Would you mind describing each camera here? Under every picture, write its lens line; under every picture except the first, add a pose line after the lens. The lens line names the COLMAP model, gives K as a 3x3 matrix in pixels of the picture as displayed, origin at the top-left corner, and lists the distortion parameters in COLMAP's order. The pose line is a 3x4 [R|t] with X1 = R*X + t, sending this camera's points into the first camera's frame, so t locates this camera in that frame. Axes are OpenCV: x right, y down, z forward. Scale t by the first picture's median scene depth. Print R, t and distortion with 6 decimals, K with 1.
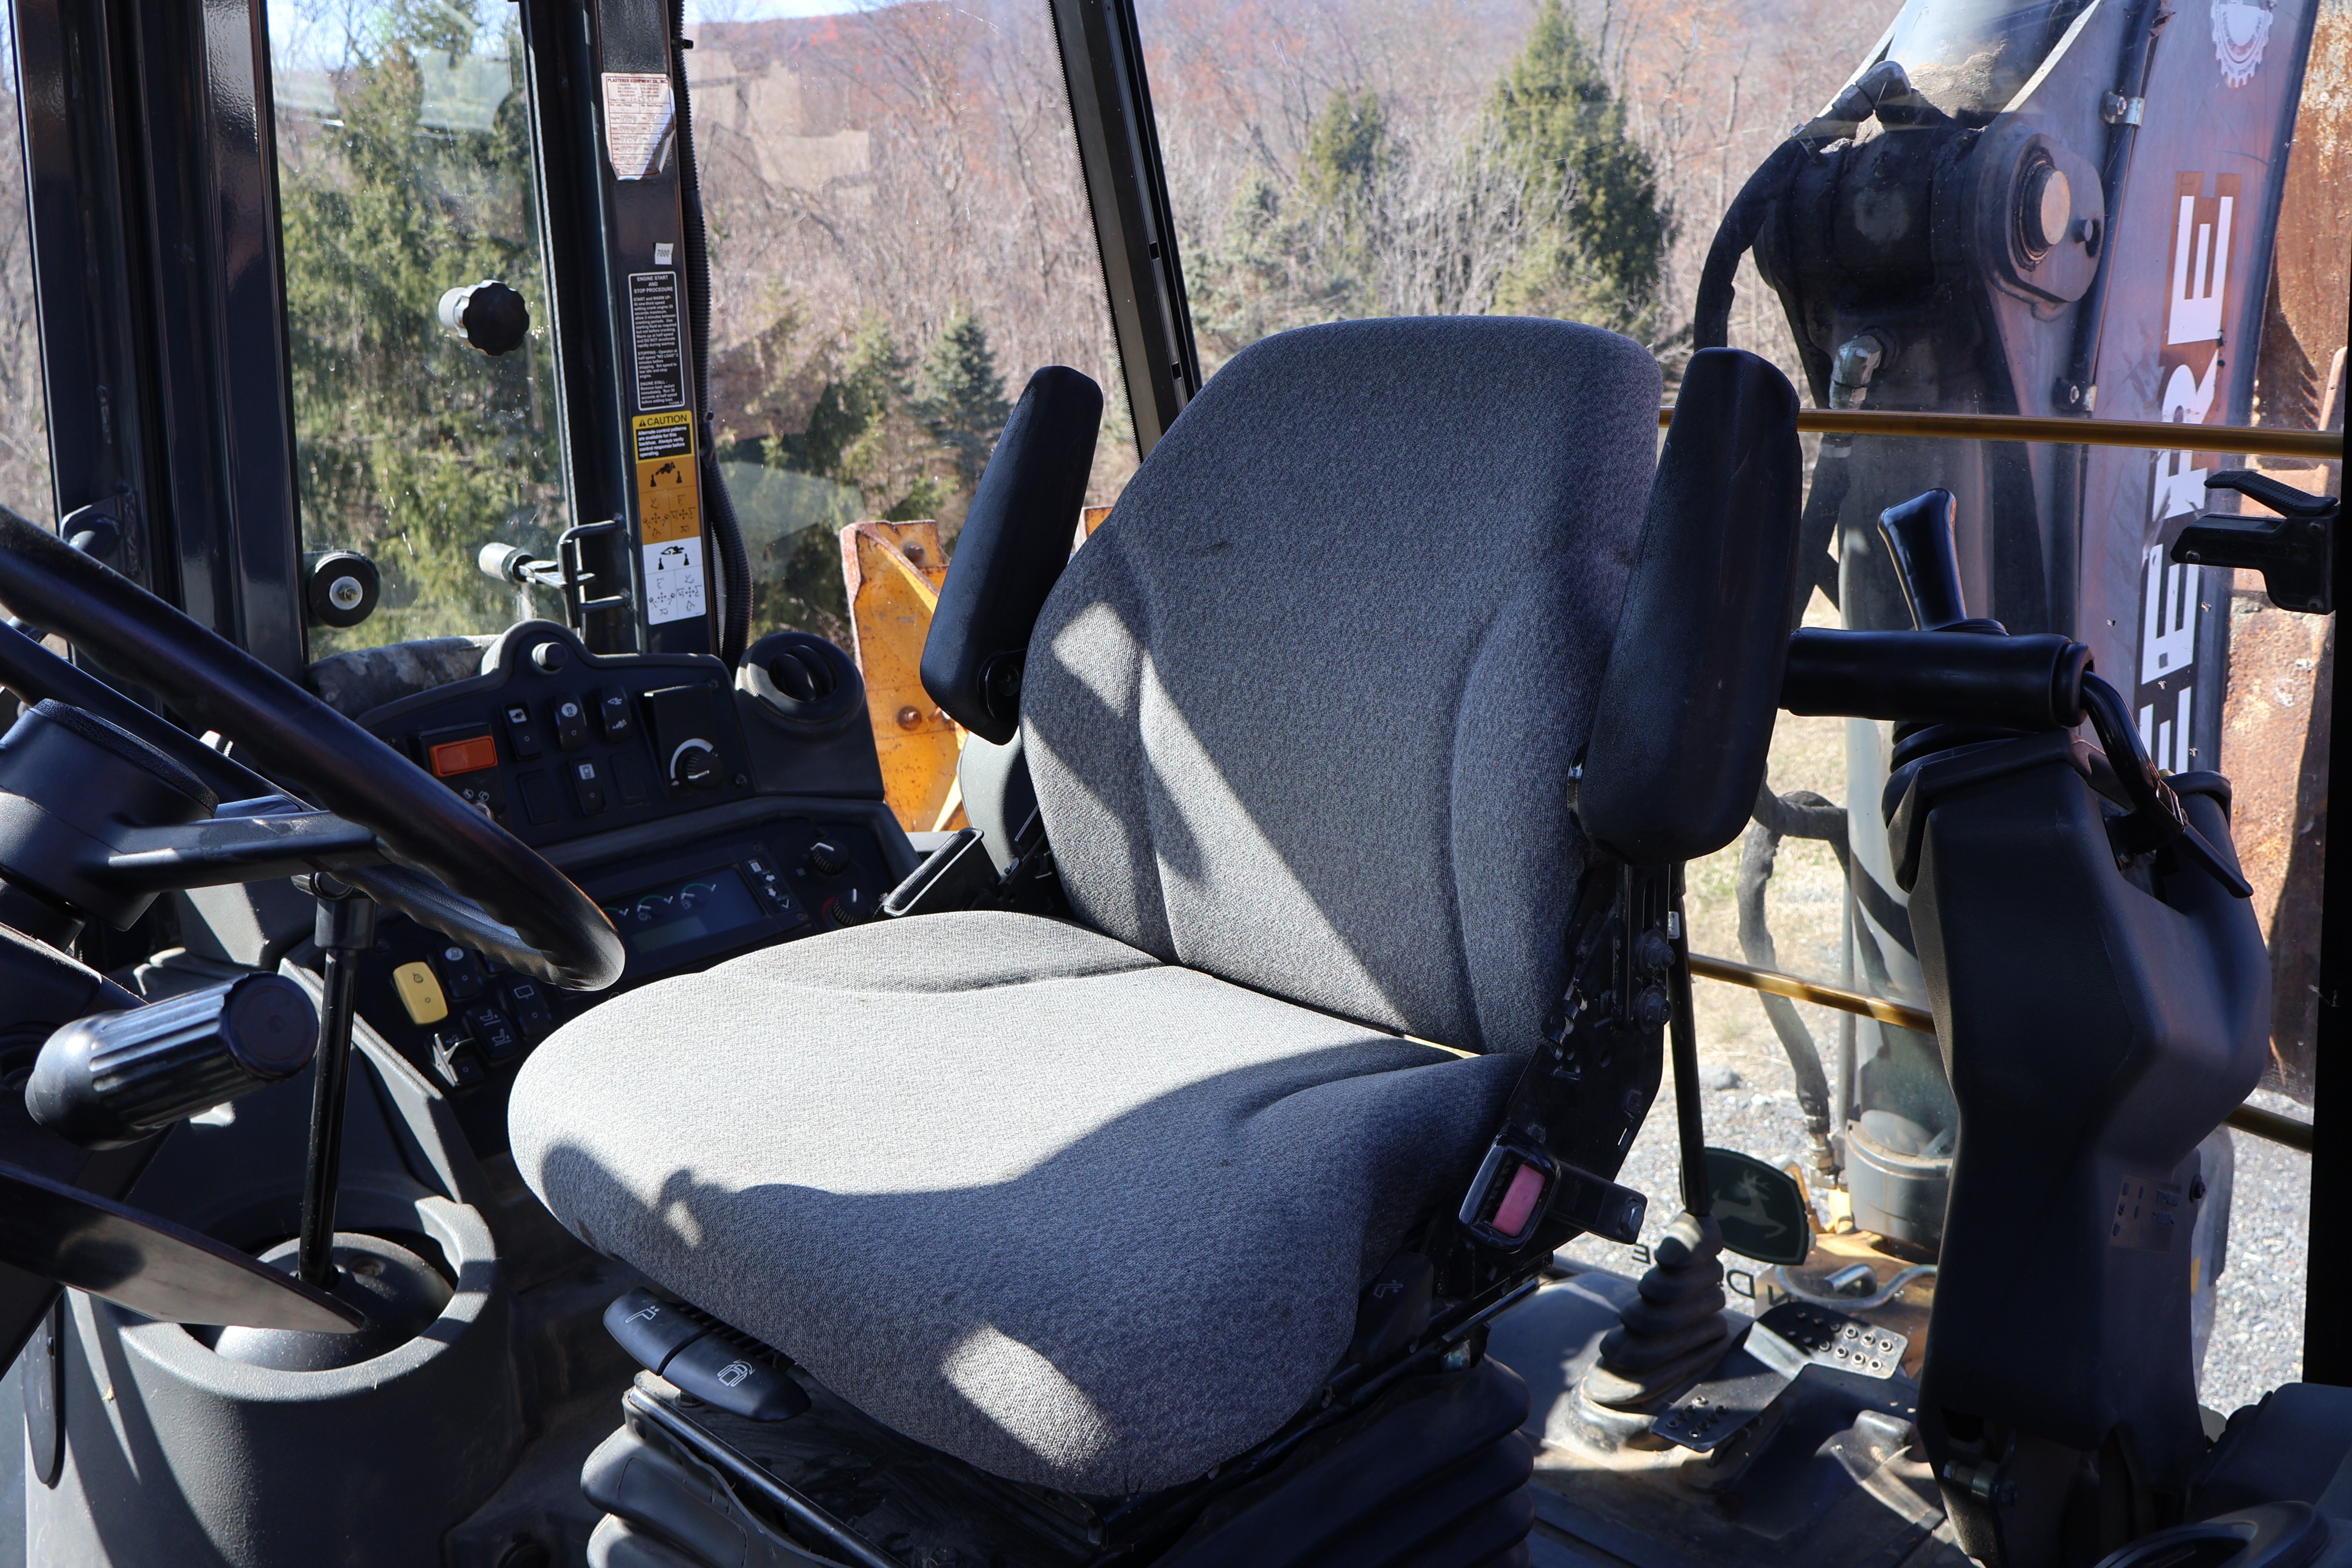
lens RADIAL K [[1963.4, 0, 1169.8], [0, 1963.4, 784.8], [0, 0, 1]] dist [0.016861, -0.019554]
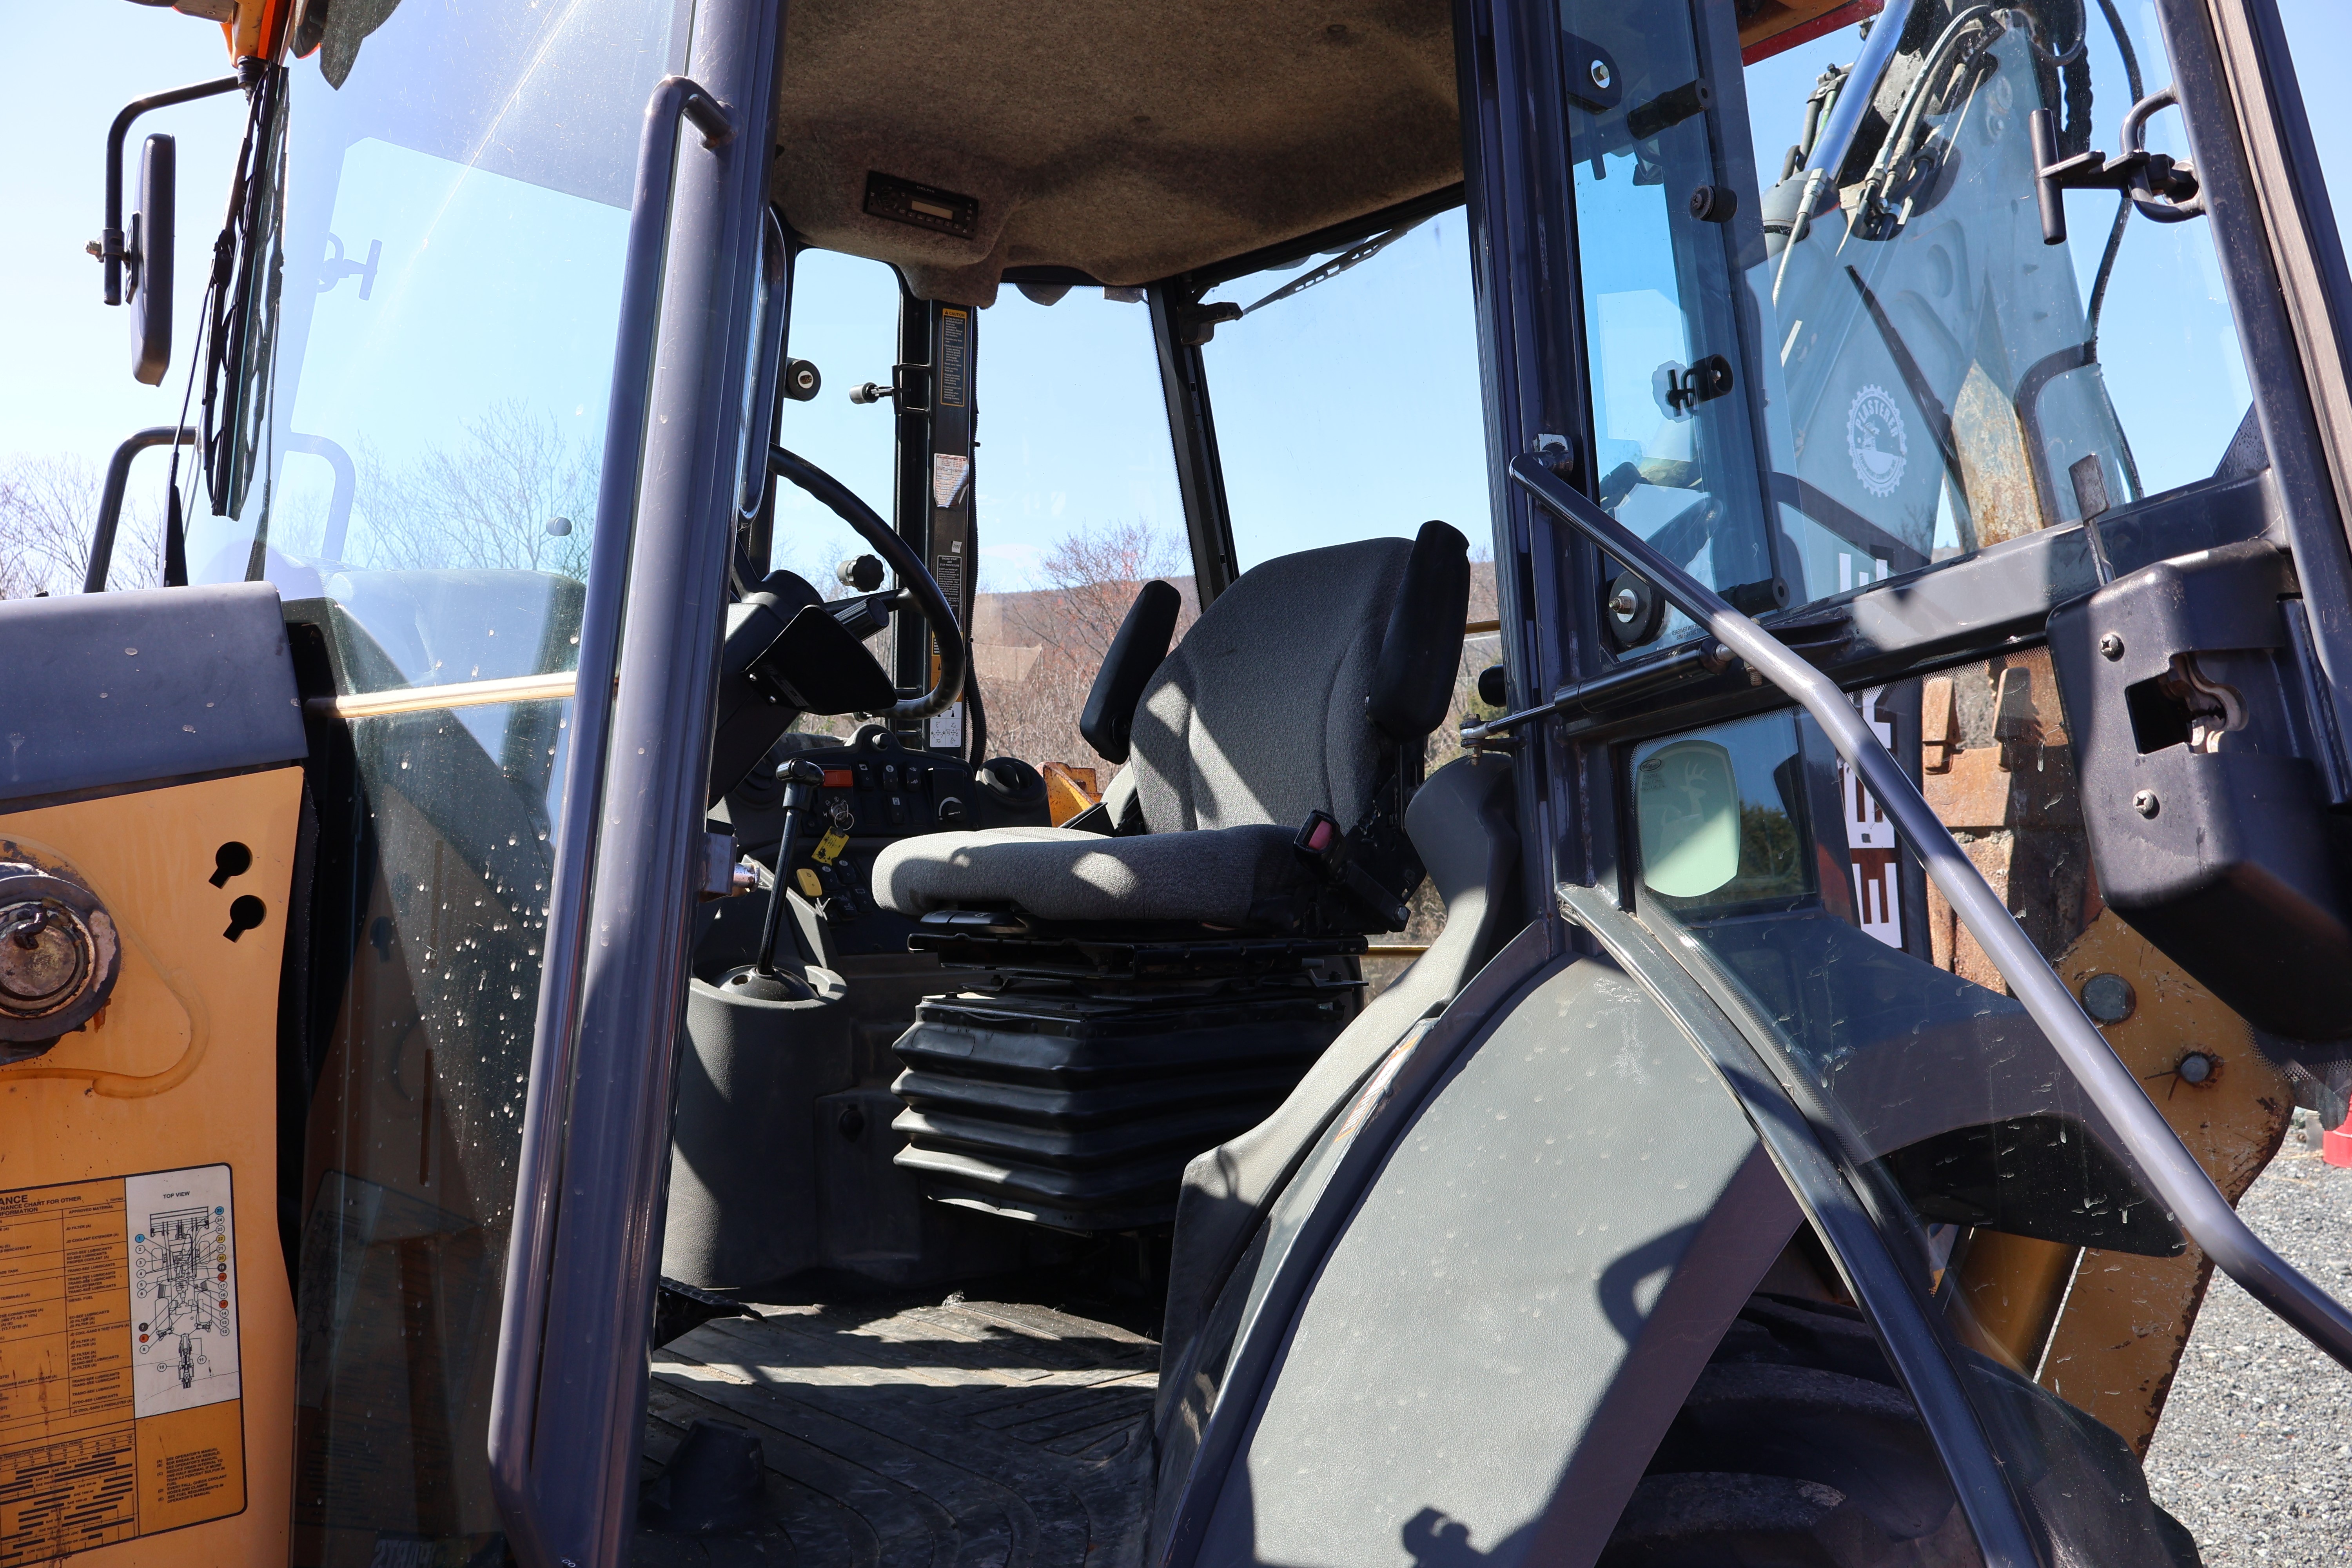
lens RADIAL K [[1963.4, 0, 1182.2], [0, 1963.4, 781.8], [0, 0, 1]] dist [0.016861, -0.019554]
pose [[0.996458, 0.023880, -0.080628, 0.136681], [-0.045093, 0.961059, -0.272639, 0.541262], [0.070978, 0.275309, 0.958732, -0.867975]]
